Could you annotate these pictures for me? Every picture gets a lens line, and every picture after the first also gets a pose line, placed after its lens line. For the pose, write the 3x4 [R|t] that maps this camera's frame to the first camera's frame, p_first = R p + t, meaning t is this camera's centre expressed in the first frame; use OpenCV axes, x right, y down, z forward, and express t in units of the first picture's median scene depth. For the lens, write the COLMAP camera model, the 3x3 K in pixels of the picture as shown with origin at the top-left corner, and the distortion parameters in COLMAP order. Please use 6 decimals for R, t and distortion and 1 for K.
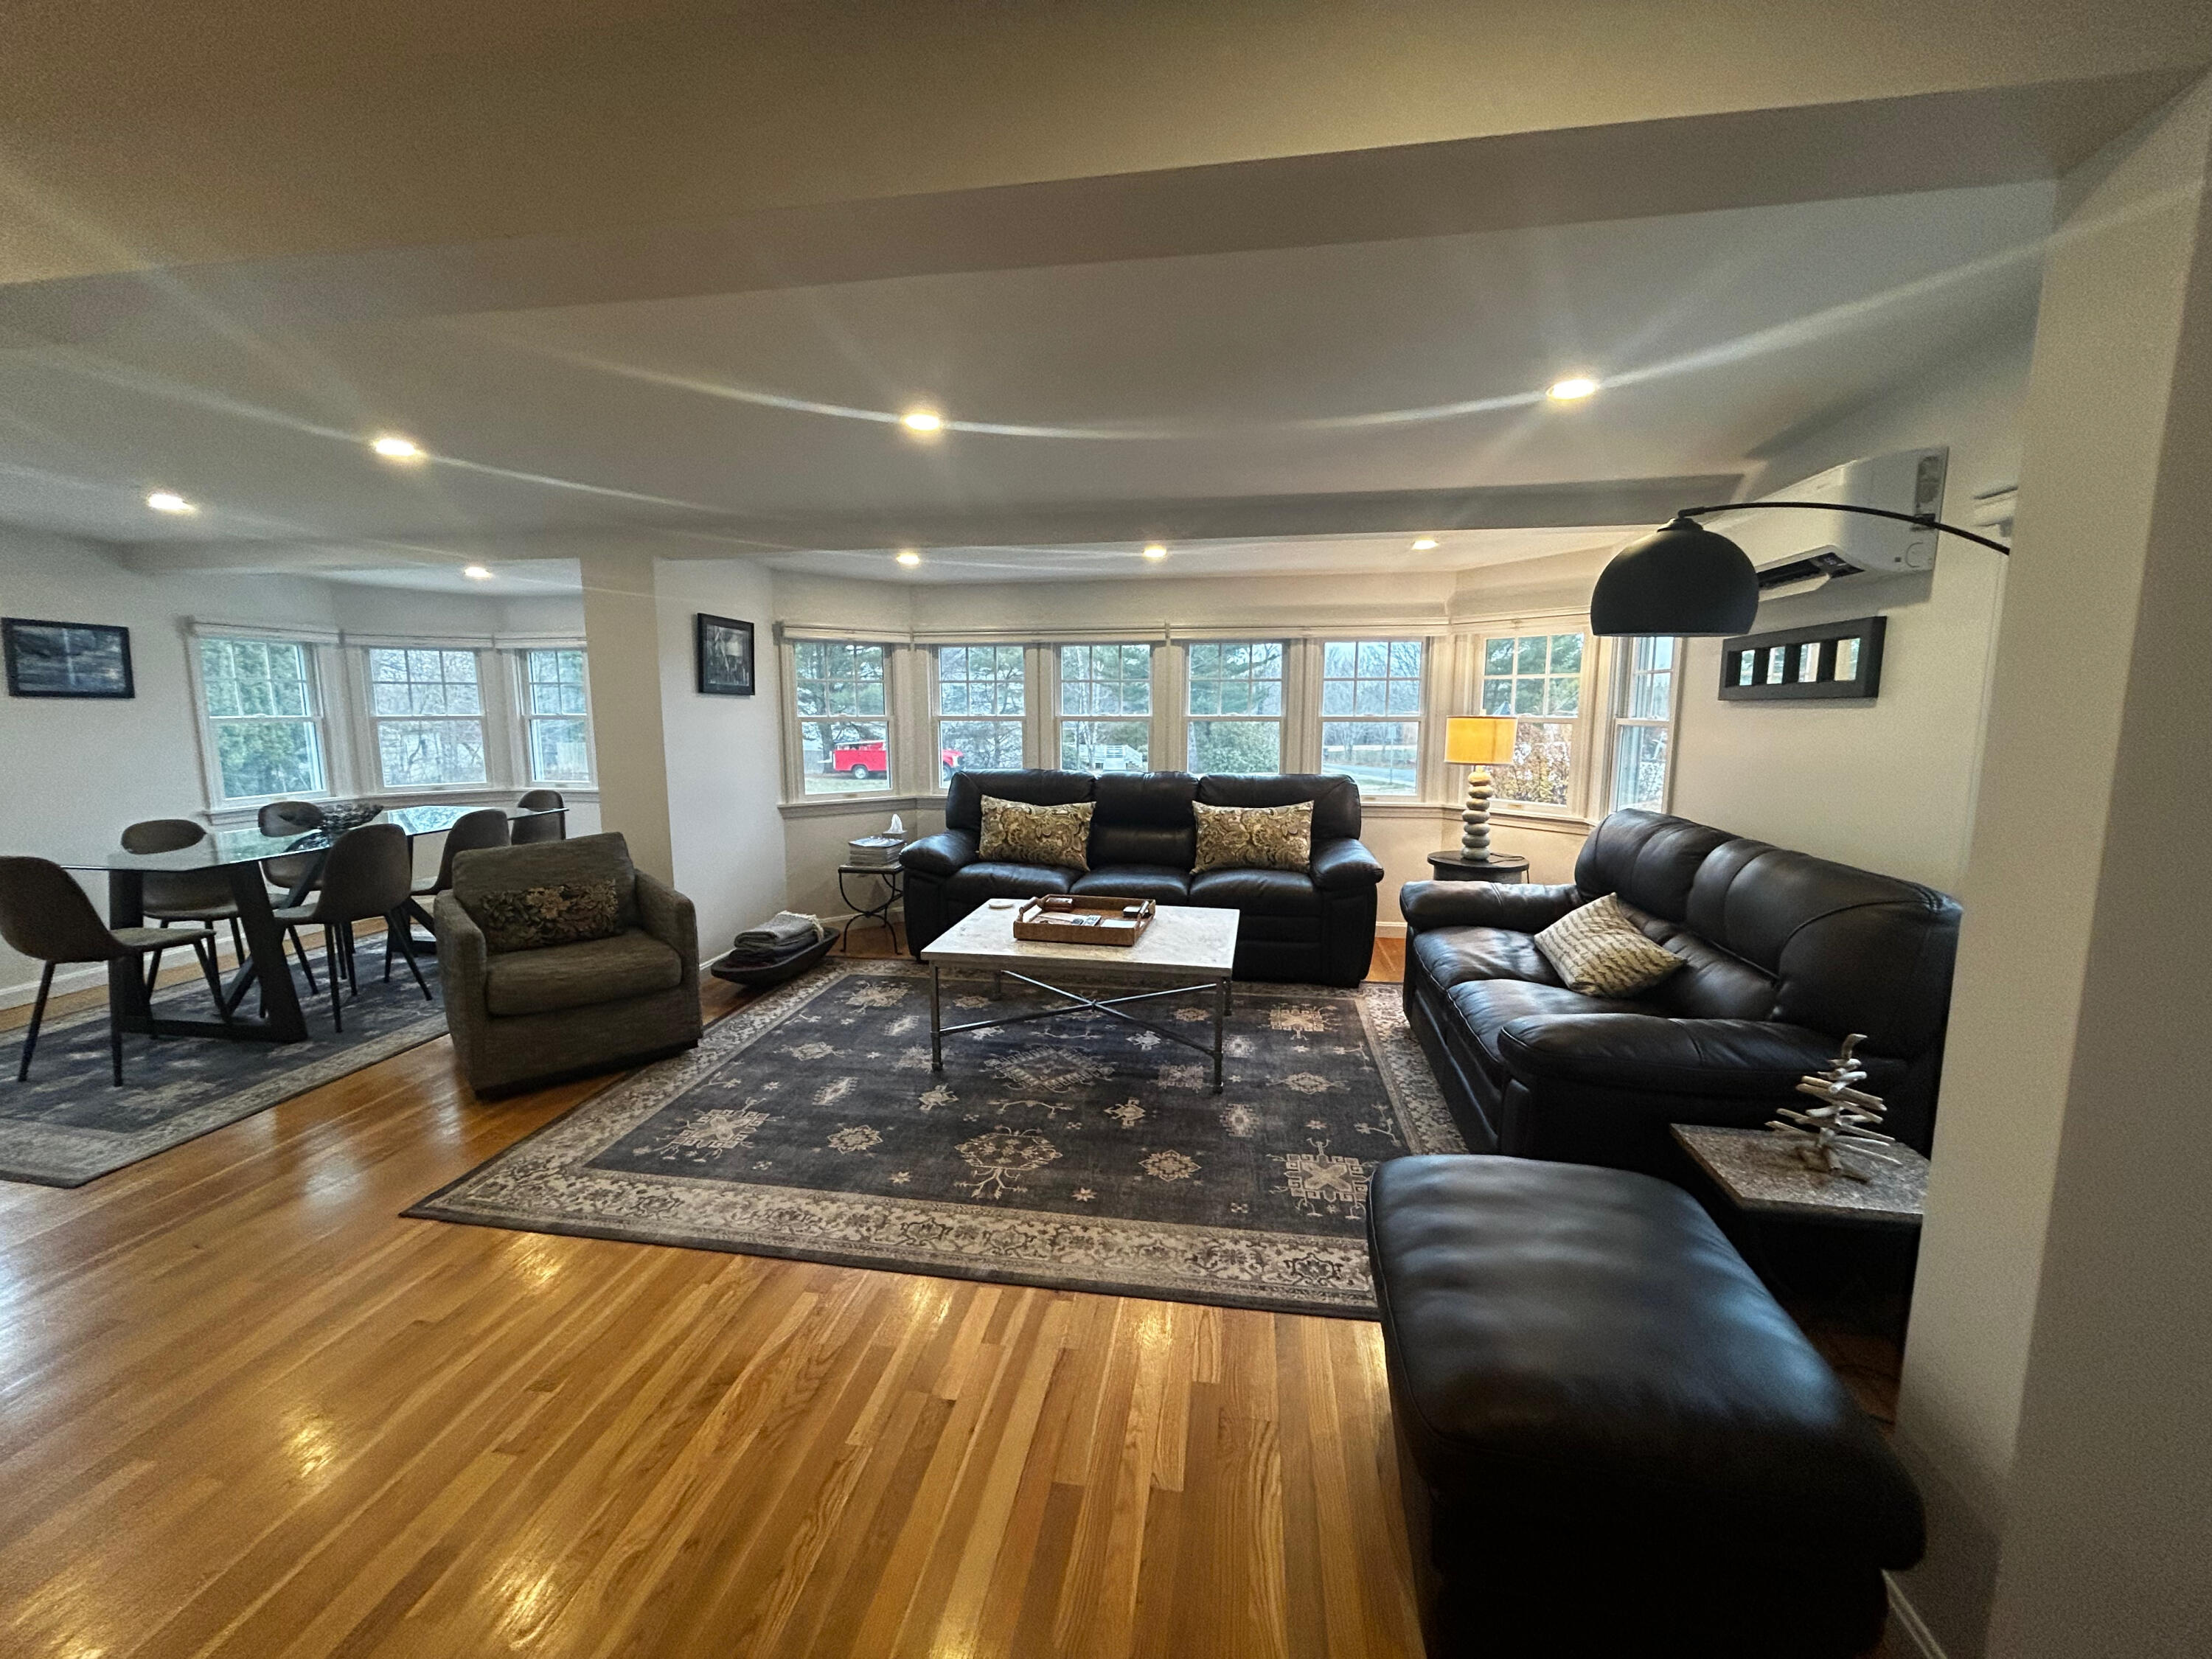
lens RADIAL K [[889.5, 0, 1108.2], [0, 889.5, 831.1], [0, 0, 1]] dist [-0.002155, -0.000255]
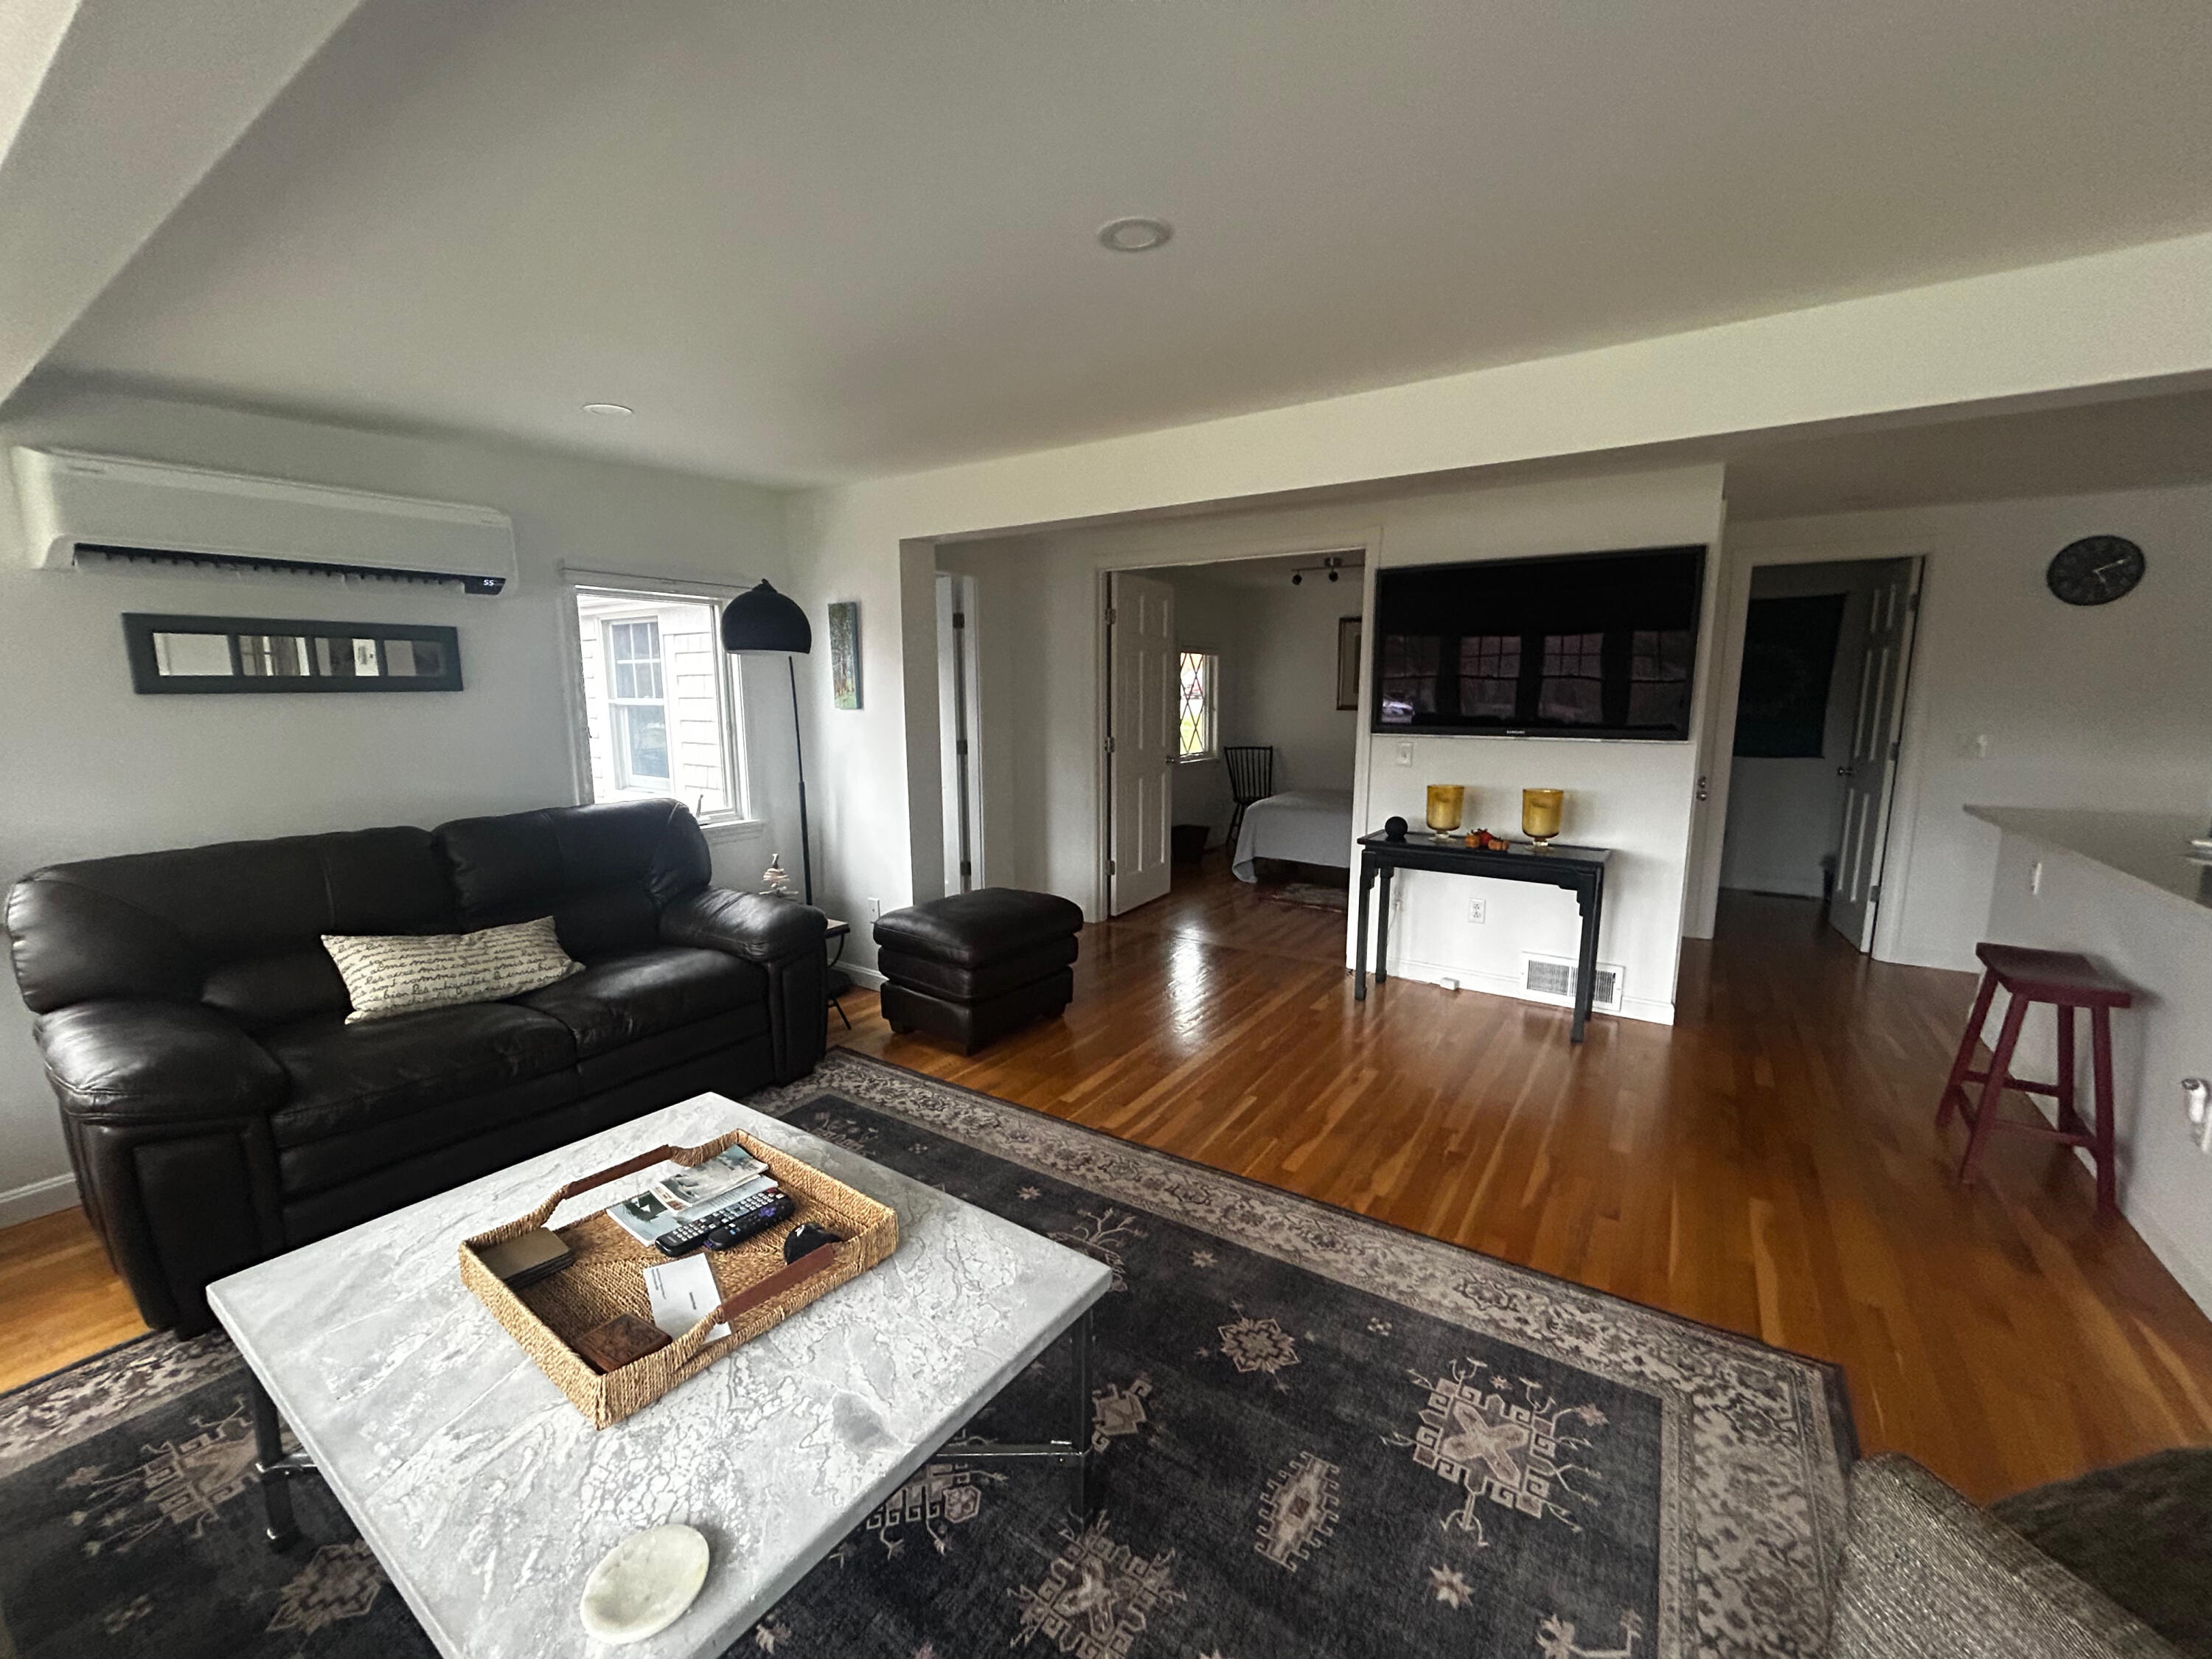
lens RADIAL K [[889.5, 0, 1110.3], [0, 889.5, 832.9], [0, 0, 1]] dist [-0.002155, -0.000255]
pose [[-0.912017, -0.062663, 0.405338, -0.409699], [0.061501, 0.956194, 0.286201, -0.212412], [-0.405516, 0.285949, -0.868211, 1.441853]]
